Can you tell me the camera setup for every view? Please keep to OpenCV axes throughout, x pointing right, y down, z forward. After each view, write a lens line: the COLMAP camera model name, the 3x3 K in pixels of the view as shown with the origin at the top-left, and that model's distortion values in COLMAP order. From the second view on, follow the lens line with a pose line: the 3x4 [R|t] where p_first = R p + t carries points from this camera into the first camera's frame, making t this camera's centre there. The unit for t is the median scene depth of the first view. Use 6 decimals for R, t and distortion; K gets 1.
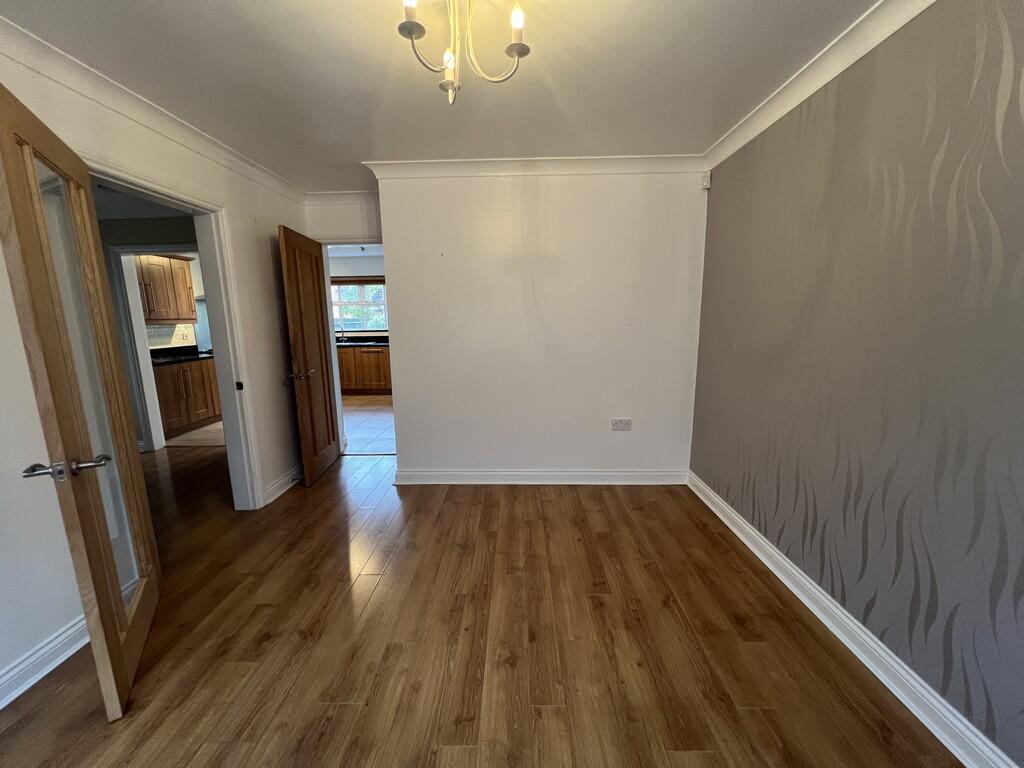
lens RADIAL K [[409.2, 0, 508.6], [0, 409.2, 383.5], [0, 0, 1]] dist [-0.003355, 0.000538]
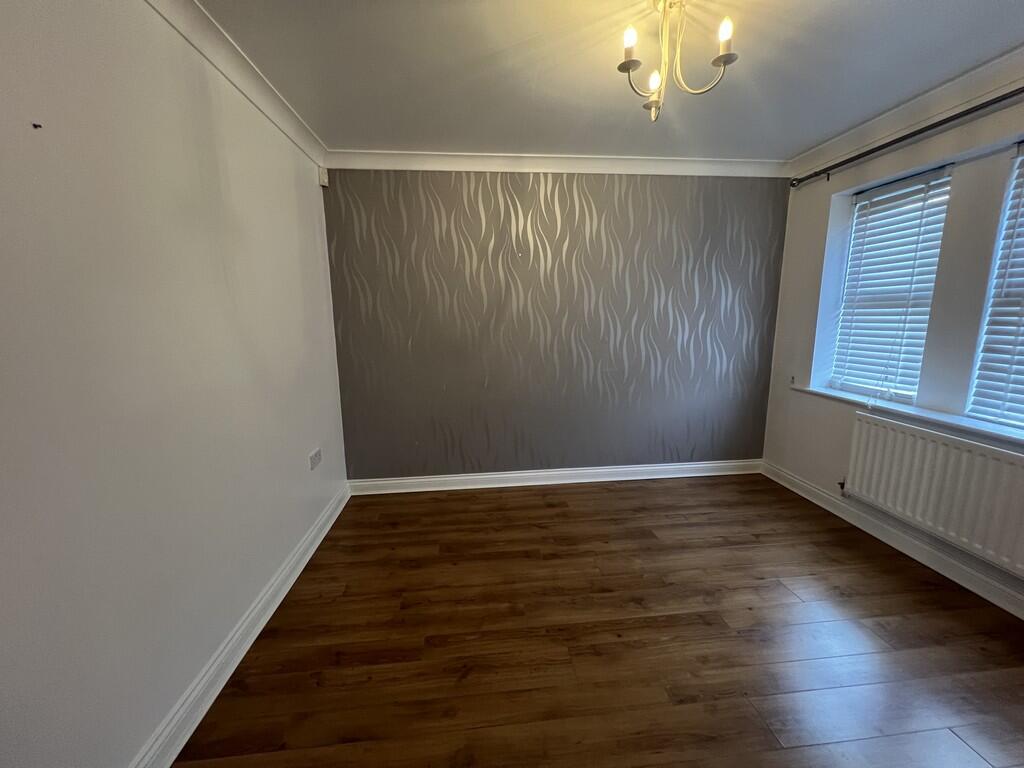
lens RADIAL K [[409.2, 0, 510.7], [0, 409.2, 383.3], [0, 0, 1]] dist [-0.003355, 0.000538]
pose [[-0.124985, -0.152330, 0.980395, -0.753140], [0.175993, 0.969069, 0.173006, -0.158858], [-0.976425, 0.194166, -0.094310, 0.990432]]
